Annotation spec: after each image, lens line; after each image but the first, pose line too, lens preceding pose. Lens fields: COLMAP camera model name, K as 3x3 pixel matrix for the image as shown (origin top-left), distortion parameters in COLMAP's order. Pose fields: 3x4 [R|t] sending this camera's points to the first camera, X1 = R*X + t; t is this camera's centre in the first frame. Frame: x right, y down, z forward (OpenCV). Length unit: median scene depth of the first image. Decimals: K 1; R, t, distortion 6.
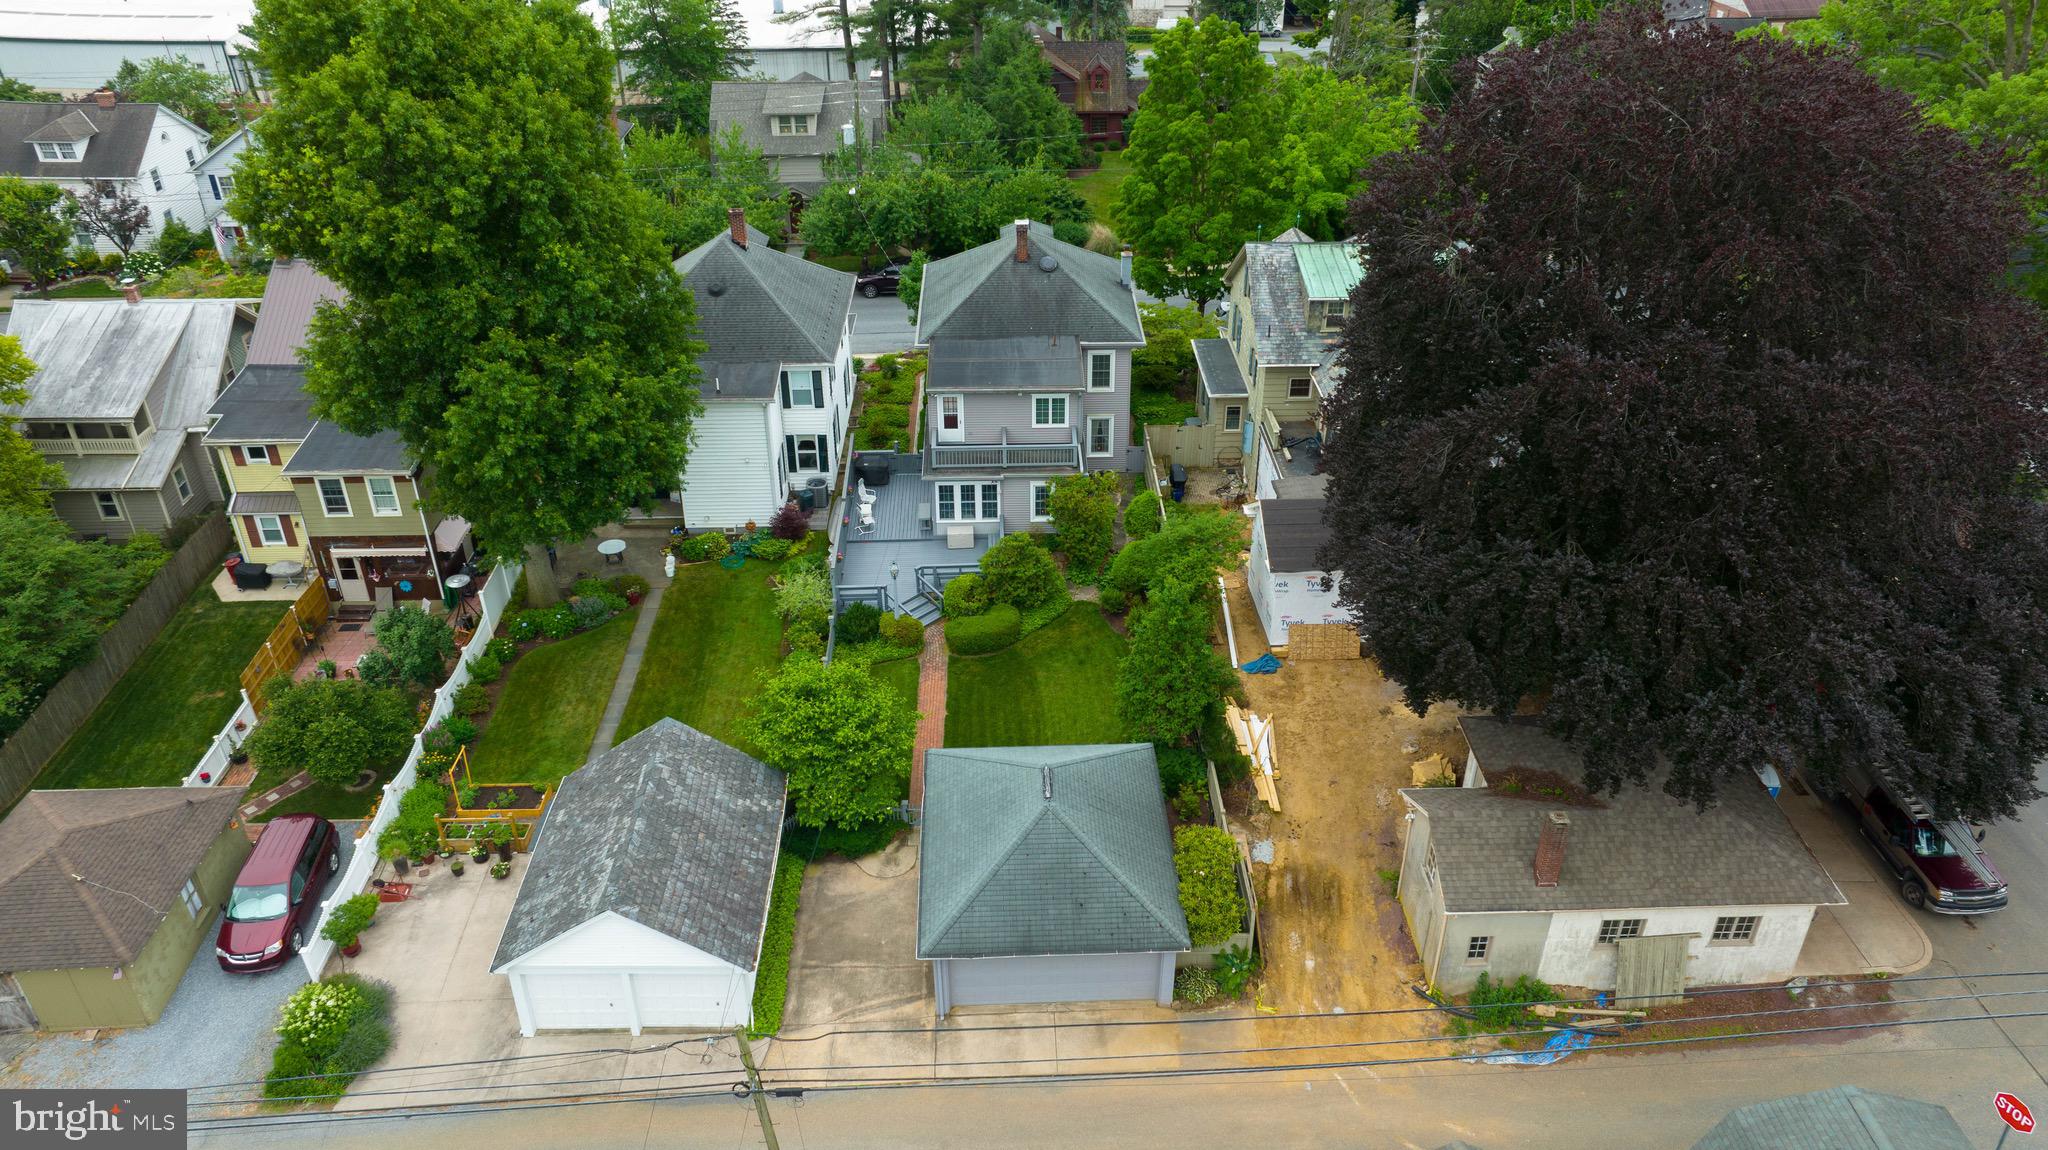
lens RADIAL K [[1467.1, 0, 1024.0], [0, 1467.1, 575.0], [0, 0, 1]] dist [-0.010127, -0.000927]
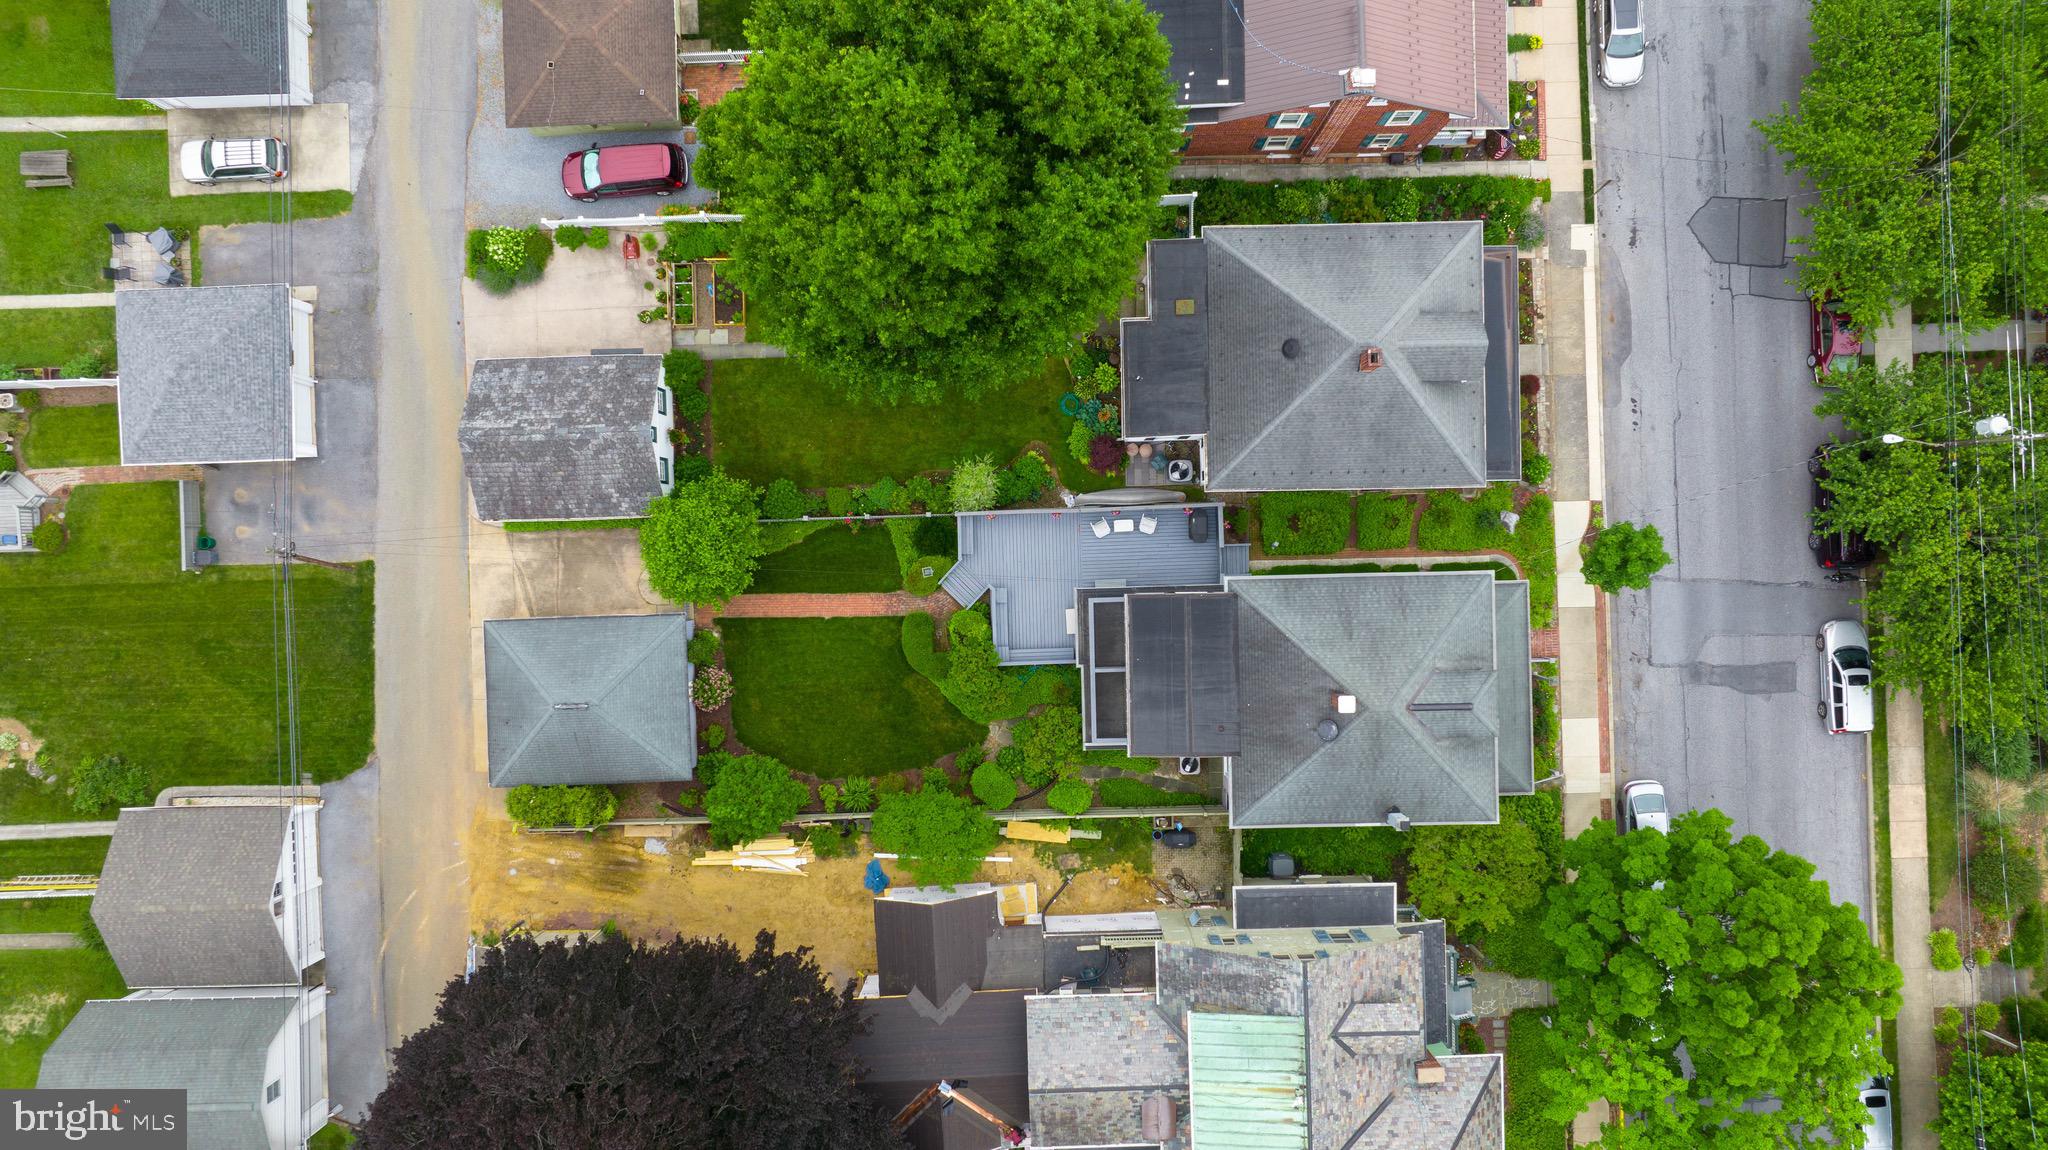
lens RADIAL K [[1467.1, 0, 1024.0], [0, 1467.1, 575.0], [0, 0, 1]] dist [-0.010127, -0.000927]
pose [[0.003952, 0.999753, 0.021887, -0.133843], [-0.497832, -0.017015, 0.867106, -1.238495], [0.867264, -0.014323, 0.497642, 0.603127]]
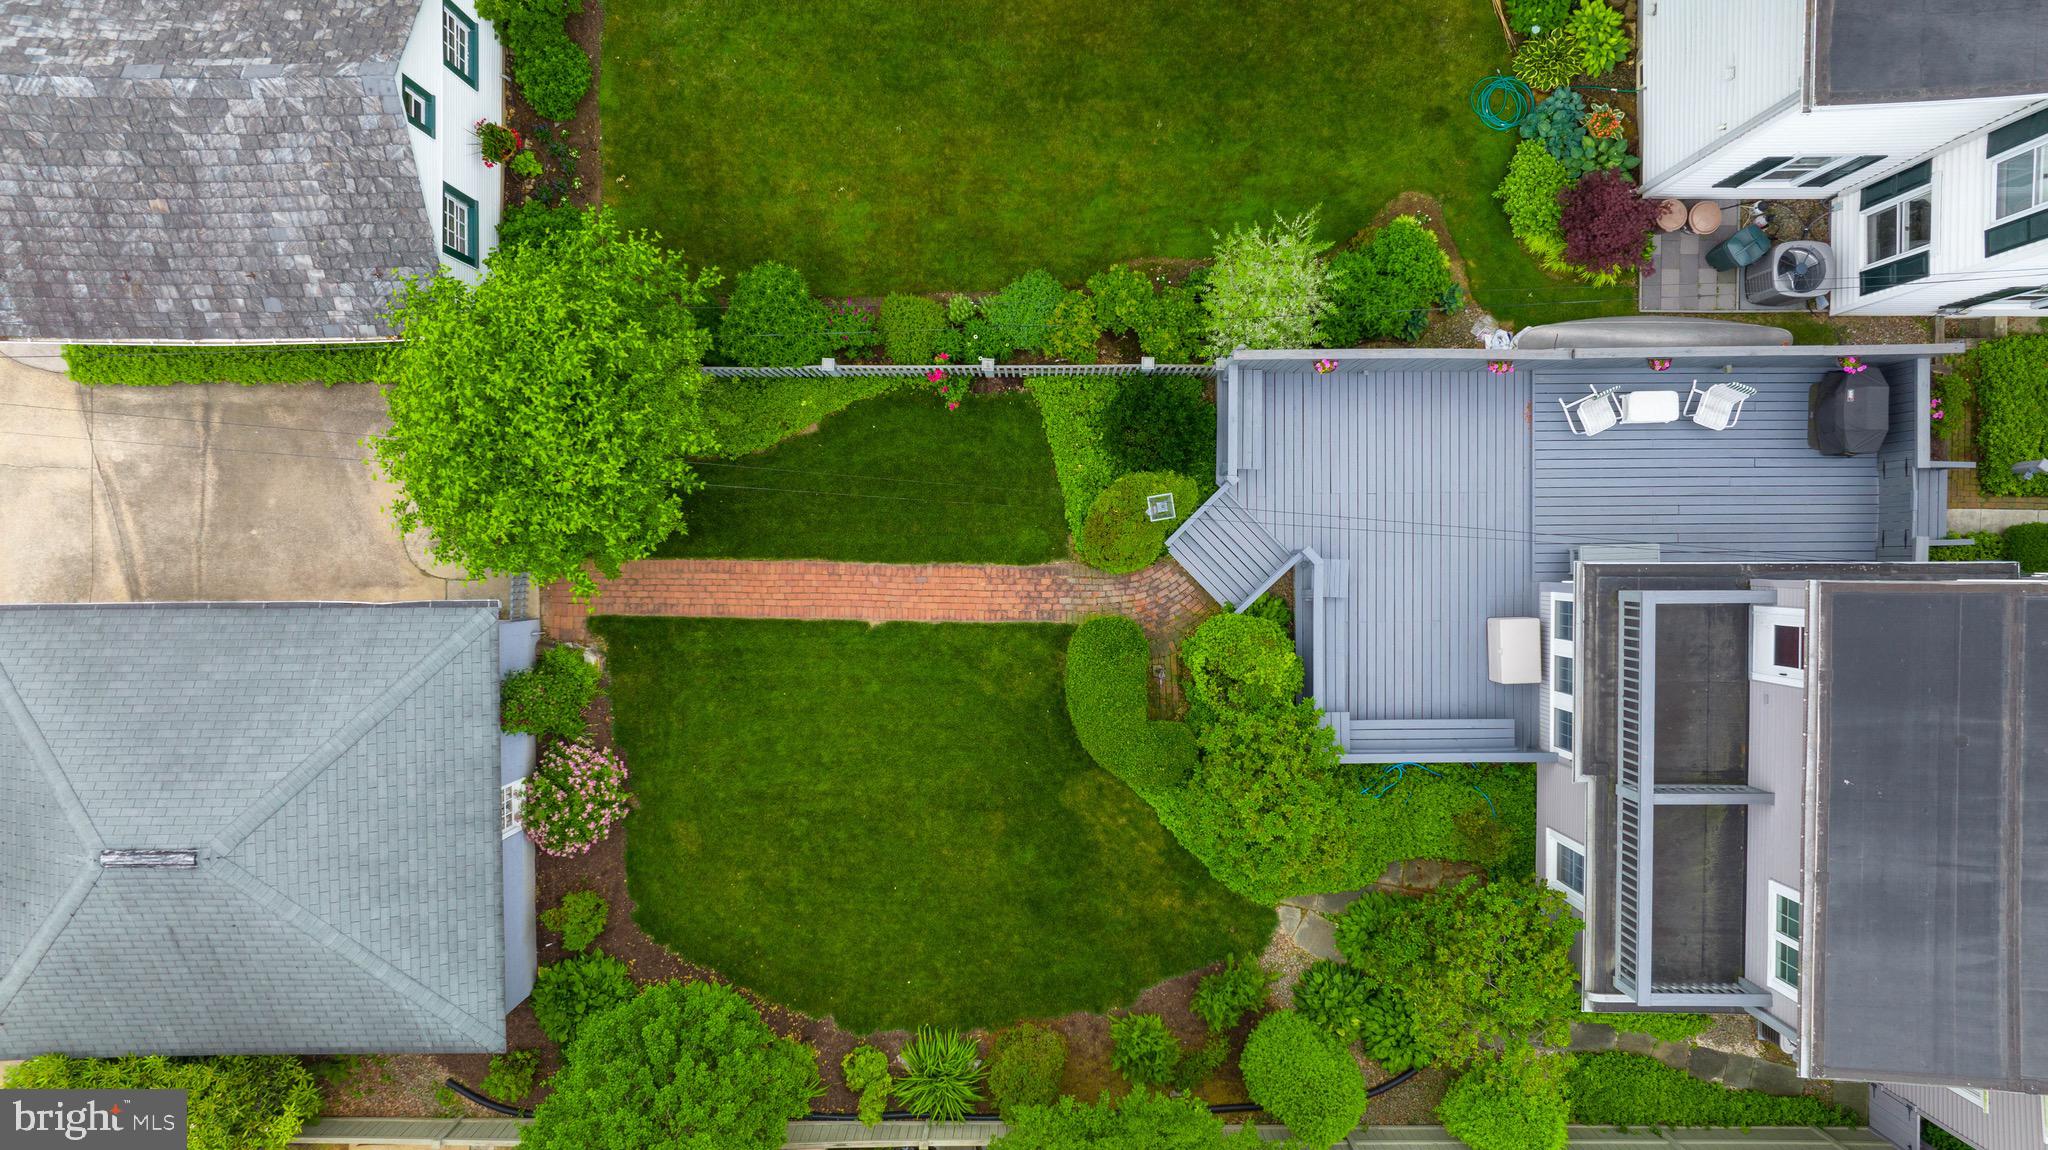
lens RADIAL K [[1467.1, 0, 1024.0], [0, 1467.1, 575.0], [0, 0, 1]] dist [-0.010127, -0.000927]
pose [[-0.023923, 0.999485, 0.021393, -0.093337], [-0.498772, -0.030478, 0.866197, -0.413488], [0.866403, 0.010052, 0.499245, 0.917974]]
